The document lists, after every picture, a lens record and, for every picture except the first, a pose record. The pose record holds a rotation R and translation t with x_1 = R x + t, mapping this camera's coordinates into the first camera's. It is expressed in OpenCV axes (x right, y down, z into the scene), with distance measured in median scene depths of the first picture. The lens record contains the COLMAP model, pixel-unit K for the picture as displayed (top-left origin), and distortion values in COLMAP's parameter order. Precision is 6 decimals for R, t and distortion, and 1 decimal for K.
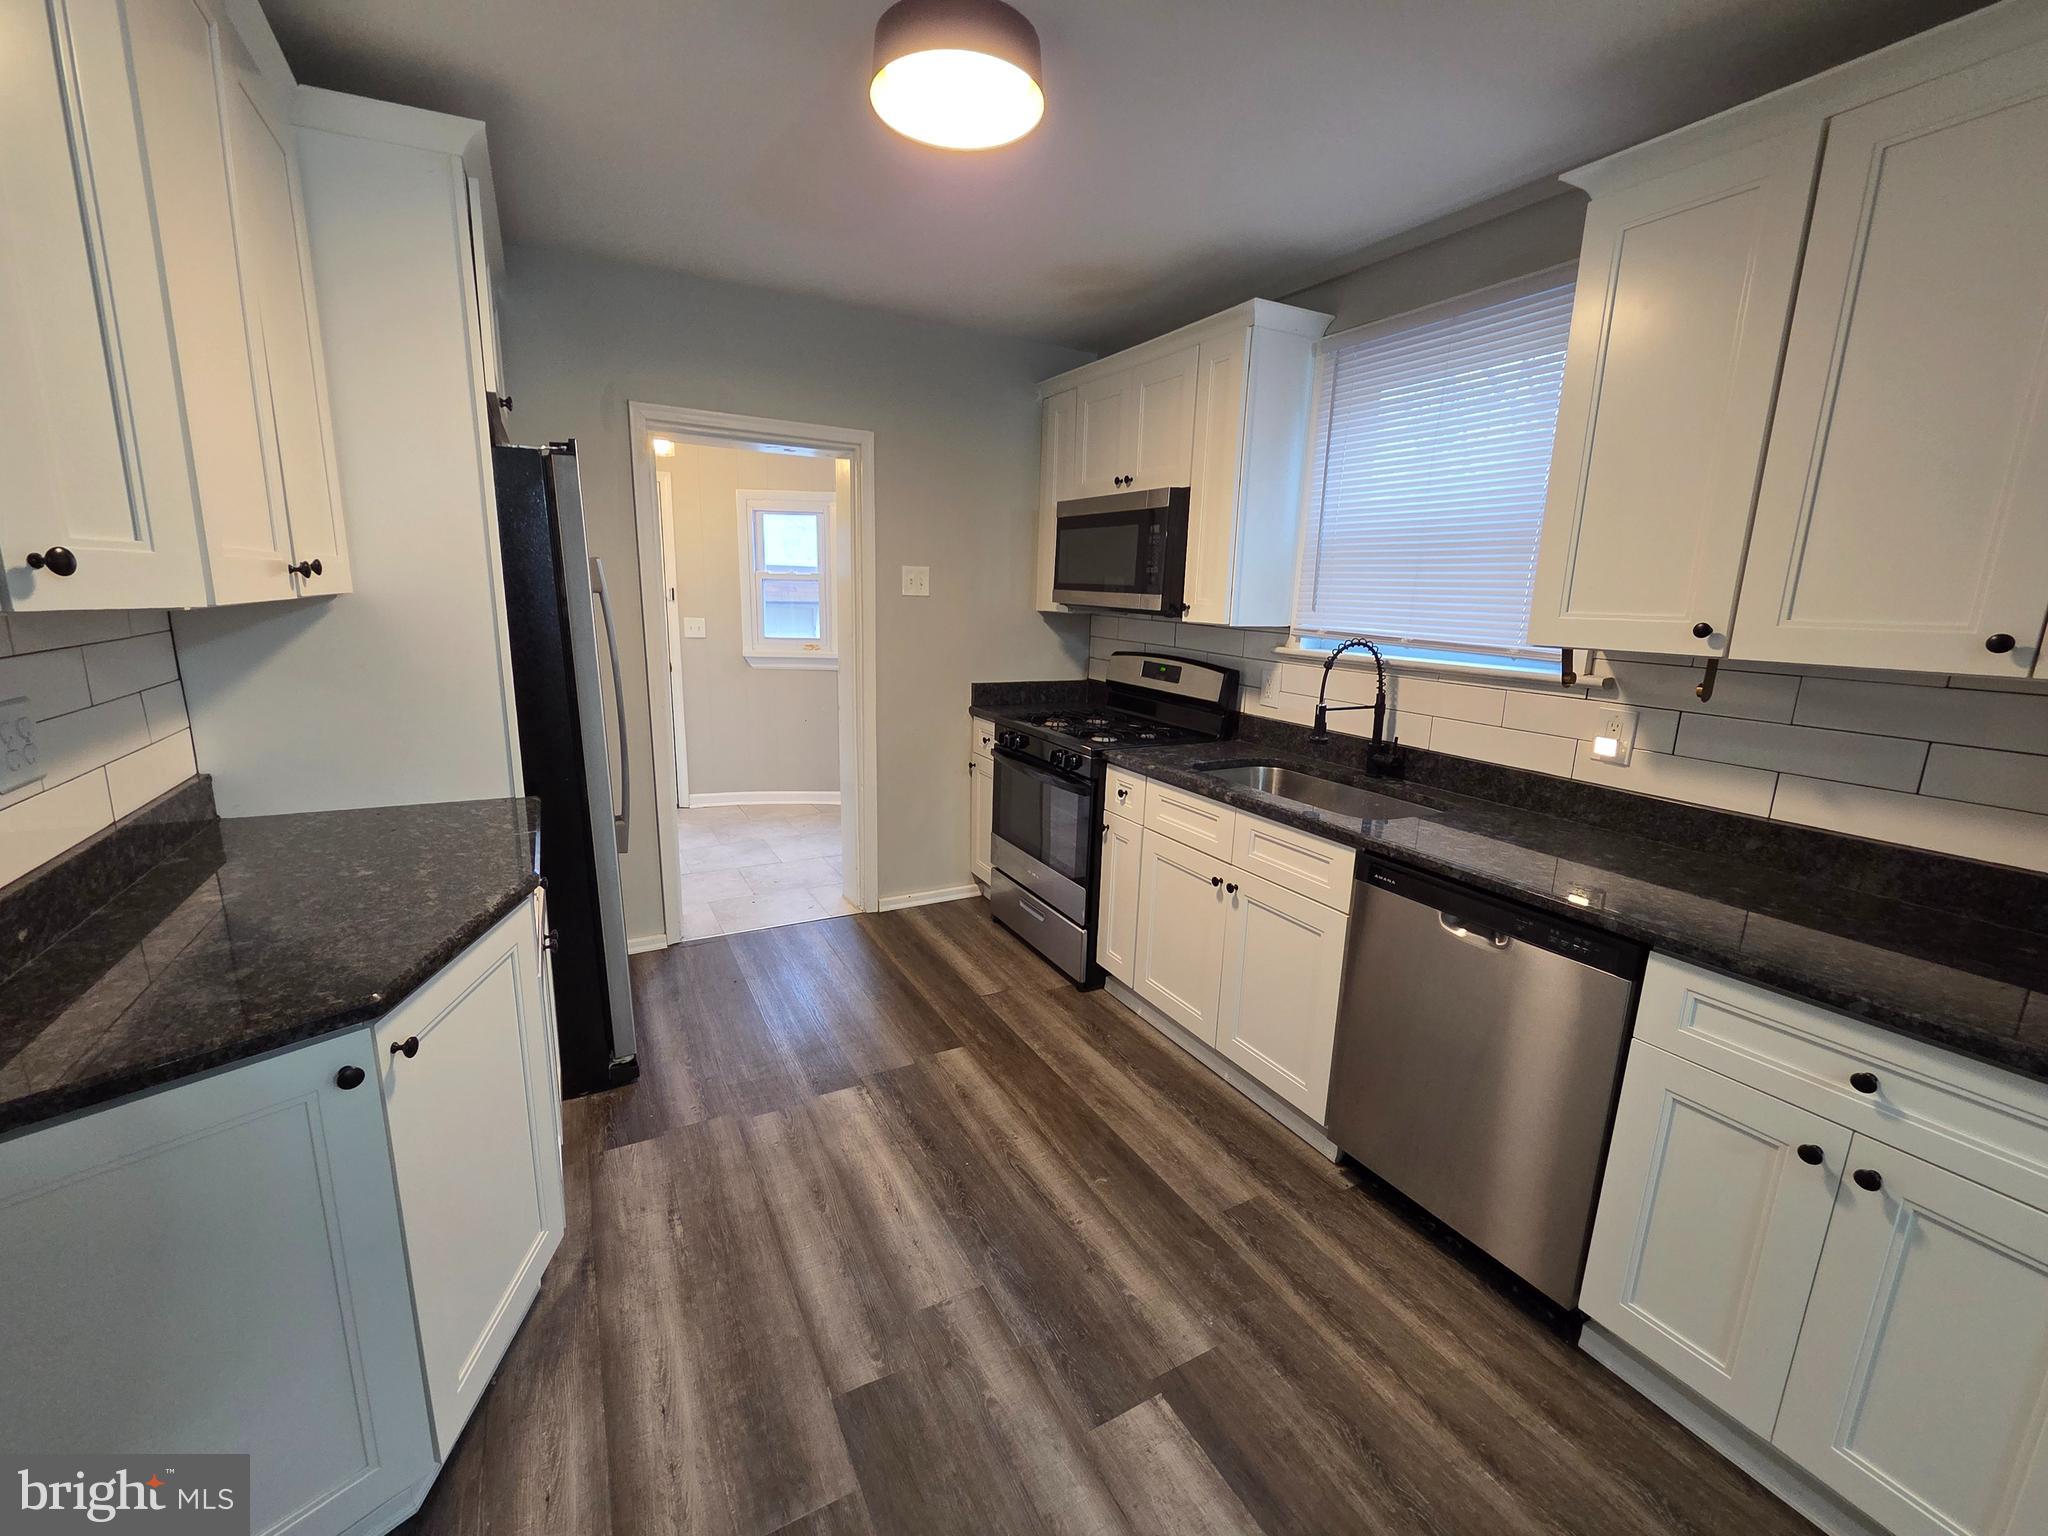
lens RADIAL K [[843.6, 0, 1024.0], [0, 843.6, 768.0], [0, 0, 1]] dist [0.000200, -0.000215]
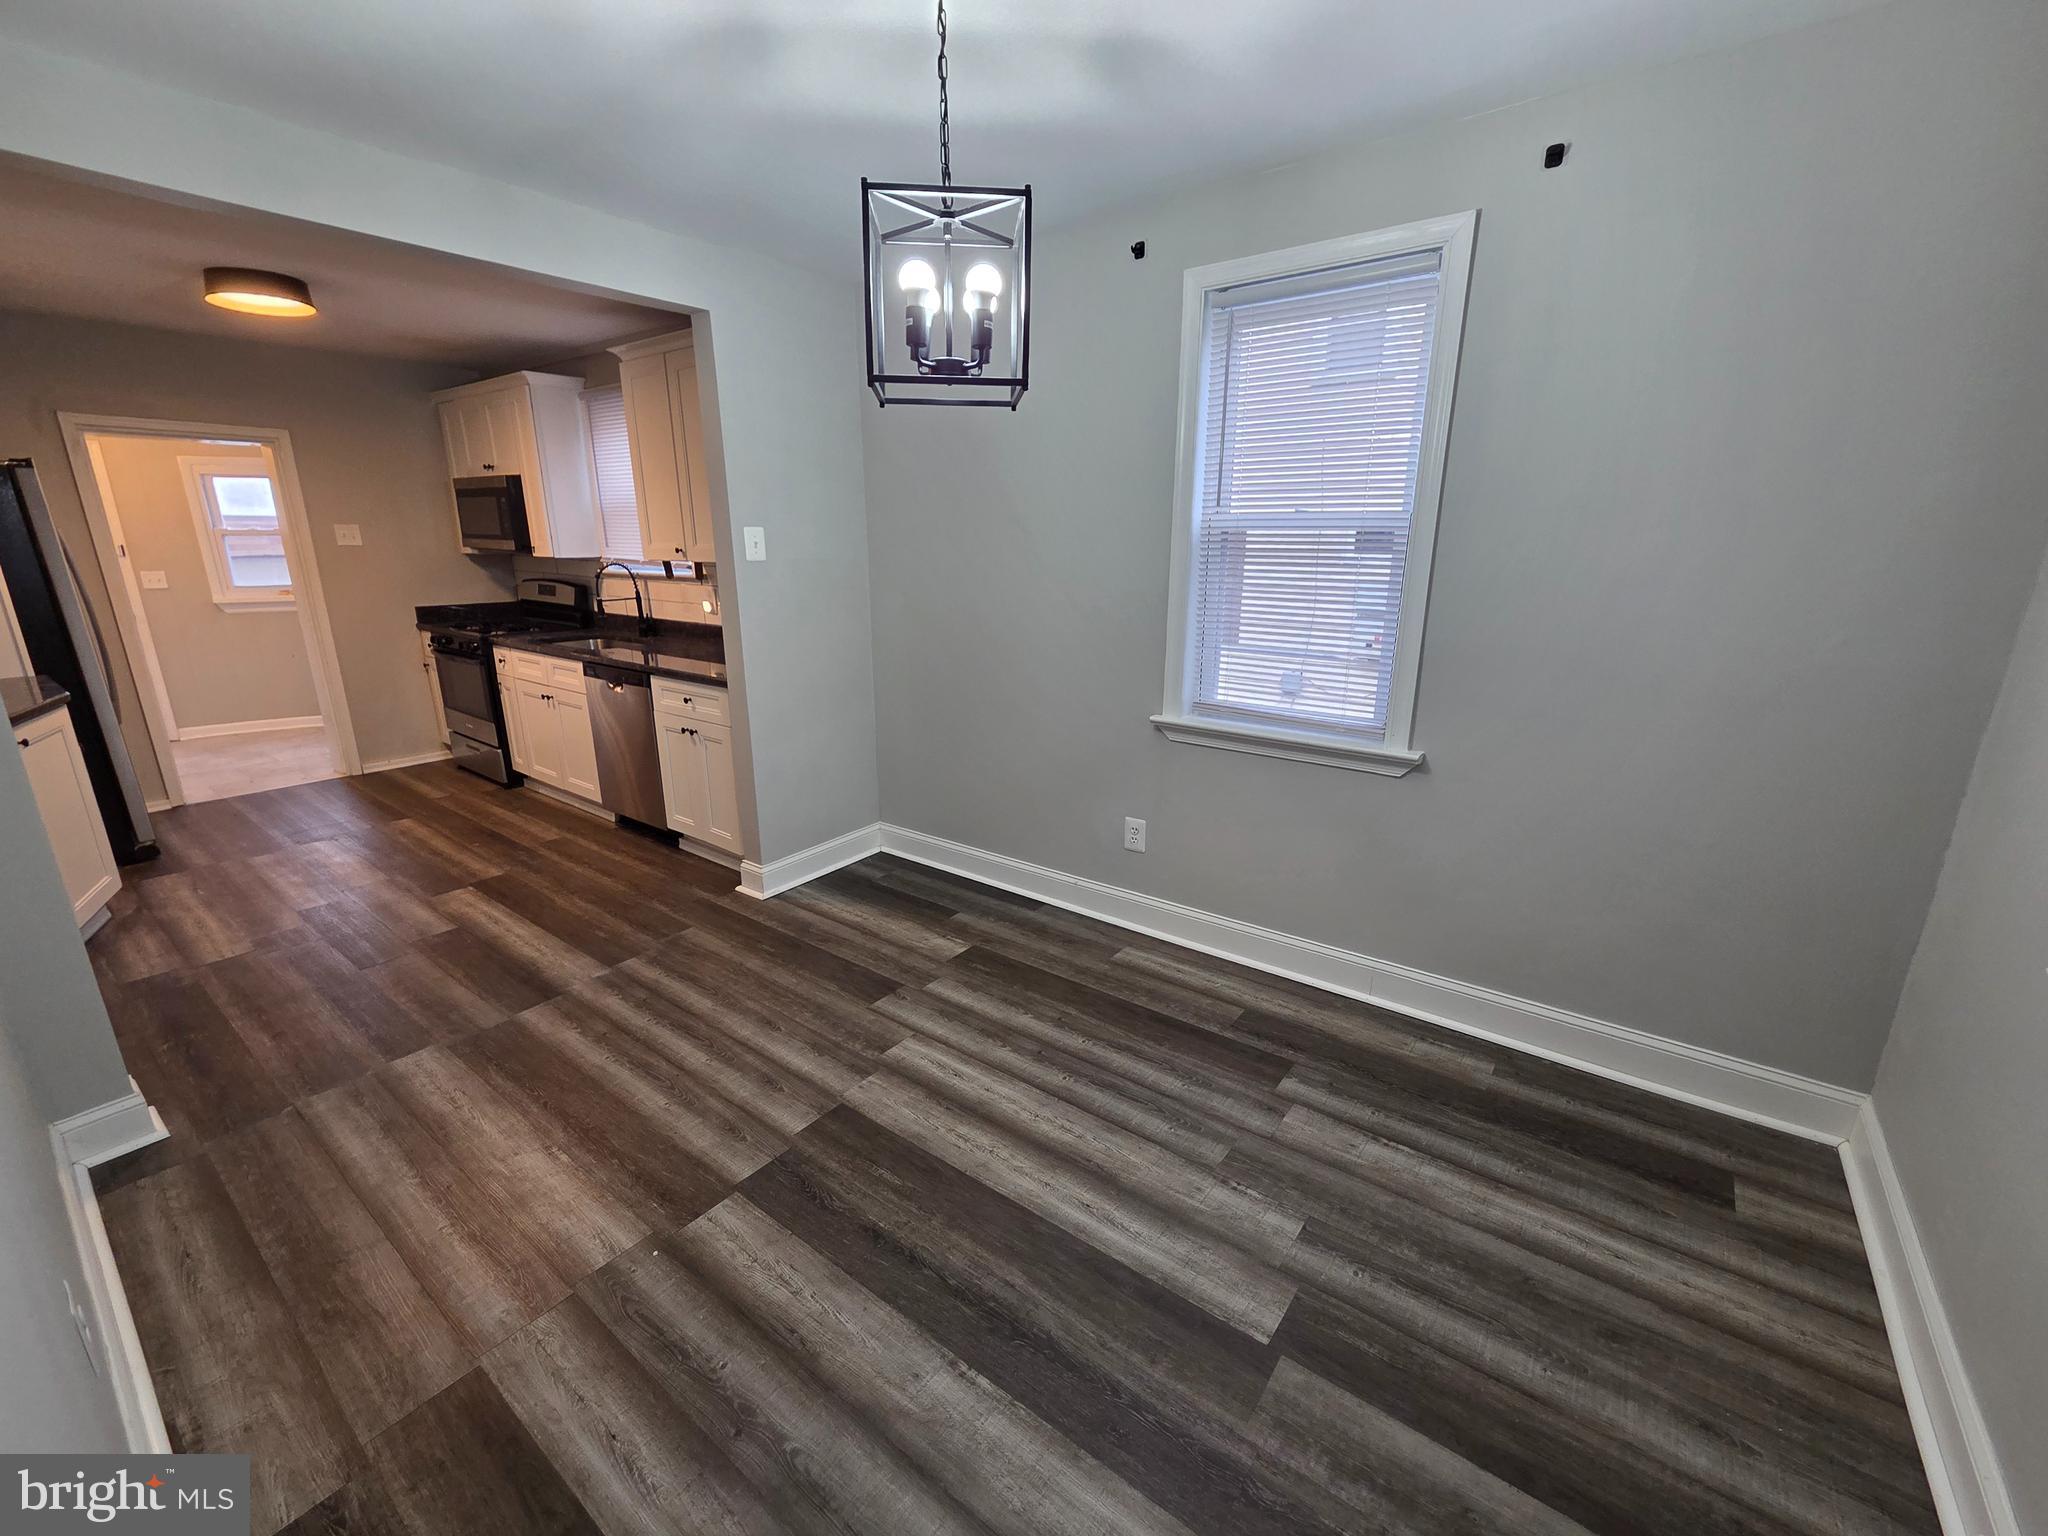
lens RADIAL K [[842.0, 0, 1030.3], [0, 842.0, 773.3], [0, 0, 1]] dist [-0.002782, -0.000661]
pose [[0.910670, -0.136152, 0.390055, 0.475197], [0.107054, 0.989655, 0.095507, 0.248536], [-0.399024, -0.045218, 0.915825, -1.178563]]
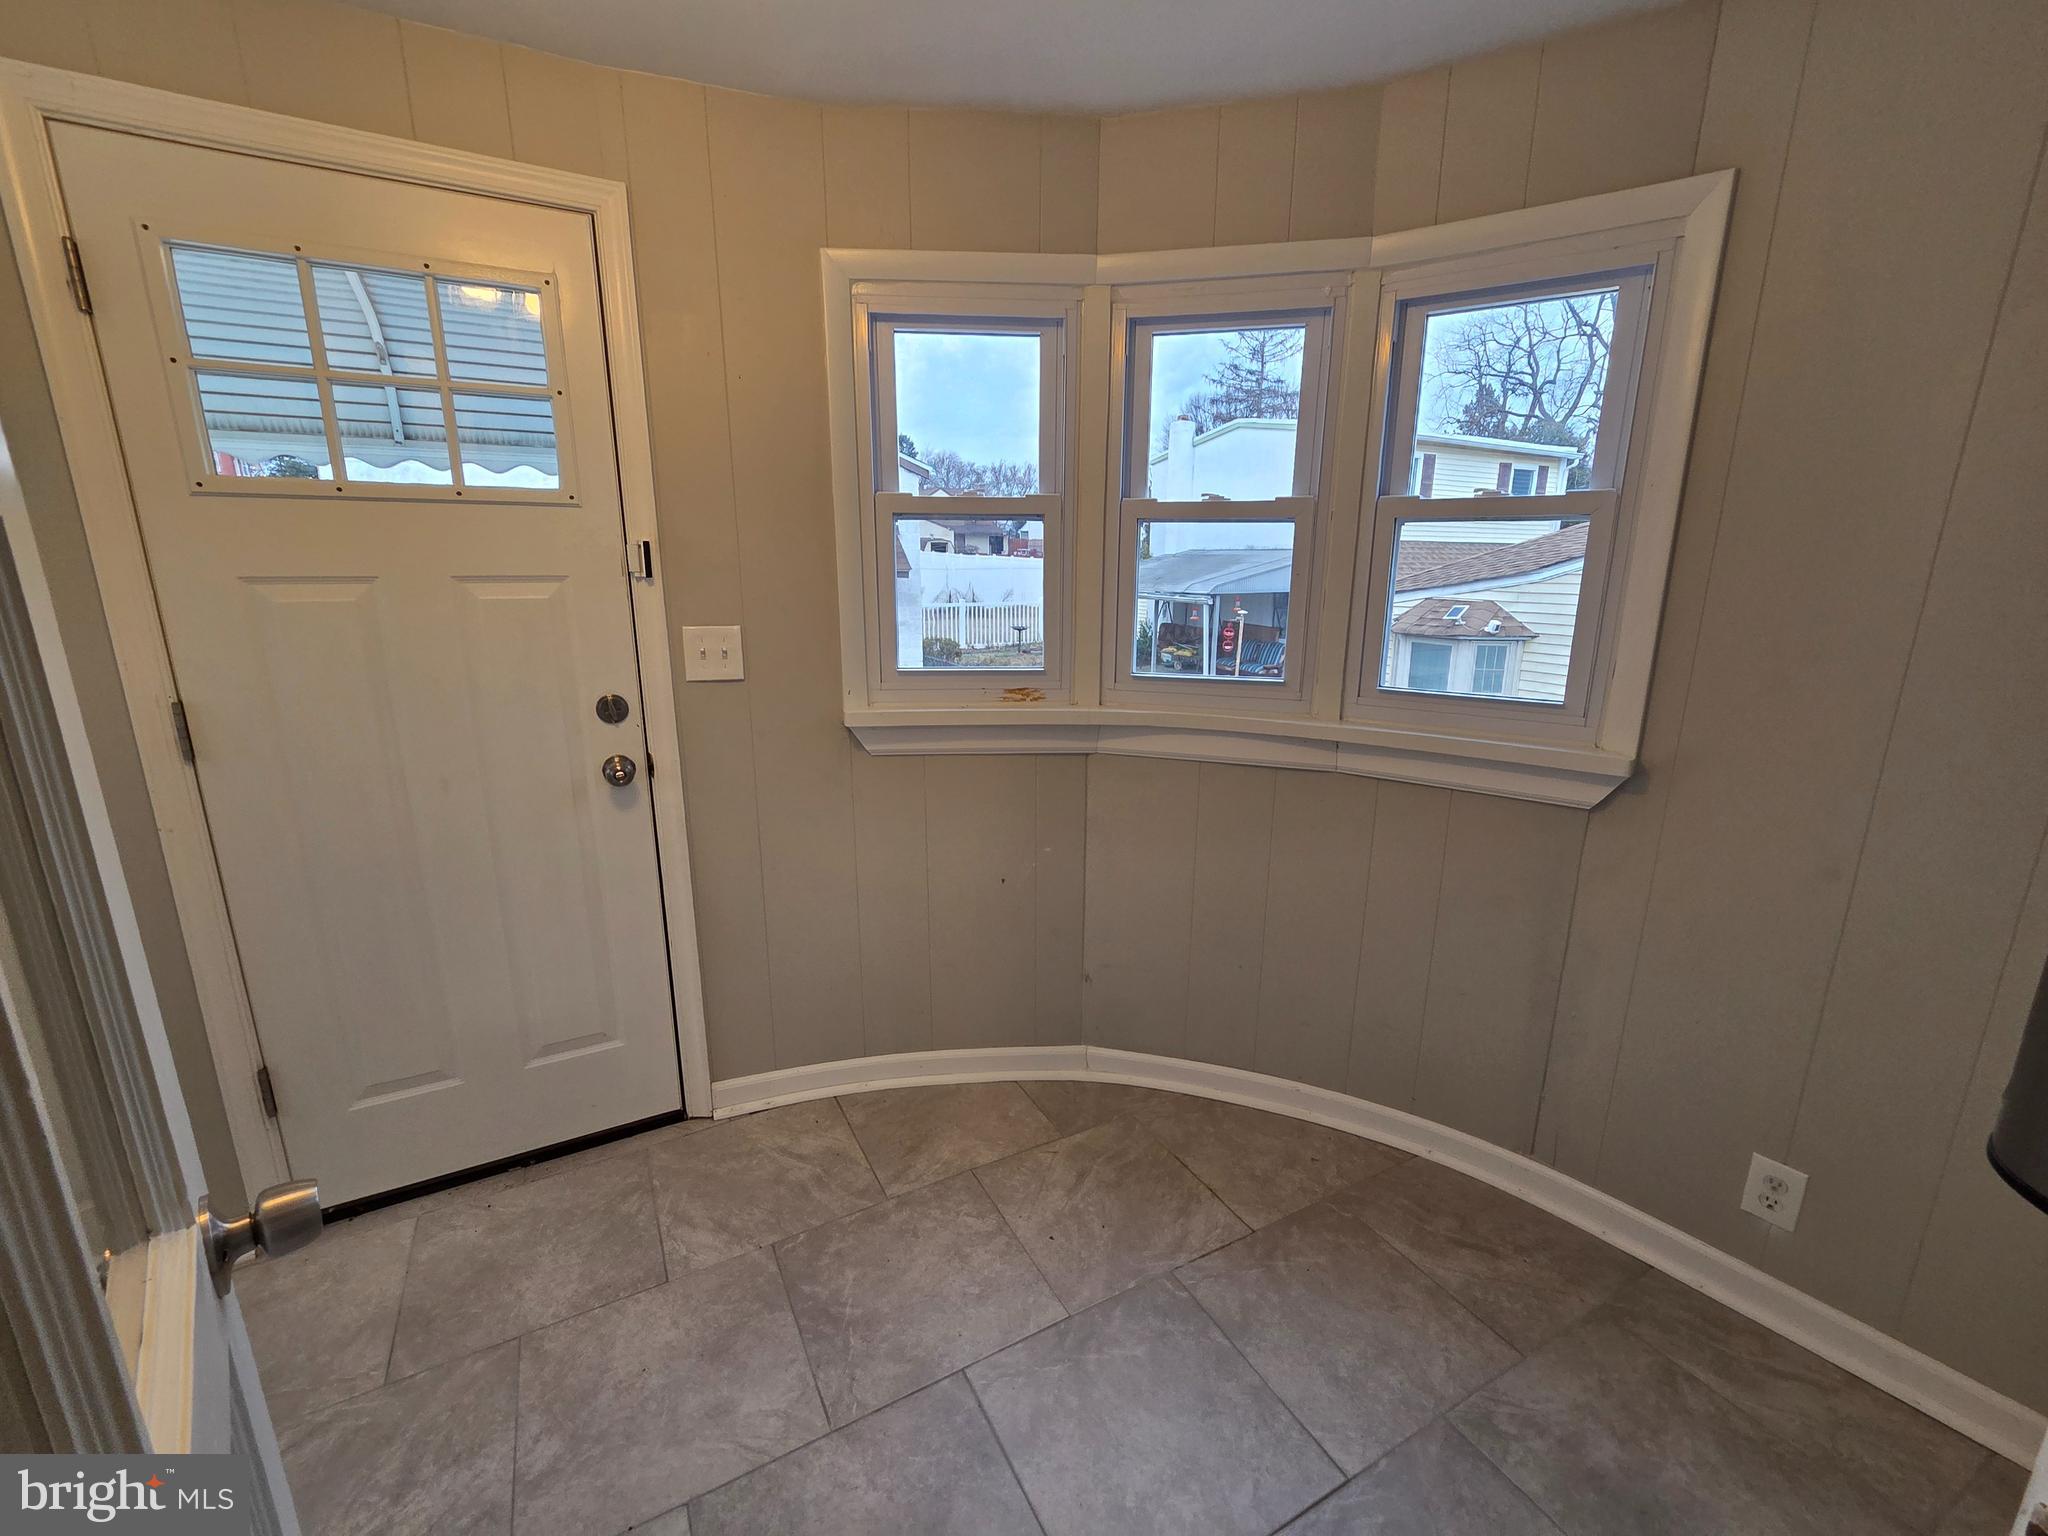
lens RADIAL K [[852.3, 0, 1033.1], [0, 852.3, 767.4], [0, 0, 1]] dist [-0.000548, -0.000051]
pose [[0.999828, -0.017872, -0.004875, -0.536240], [0.018026, 0.999273, 0.033586, -0.270116], [0.004271, -0.033668, 0.999424, 1.347940]]
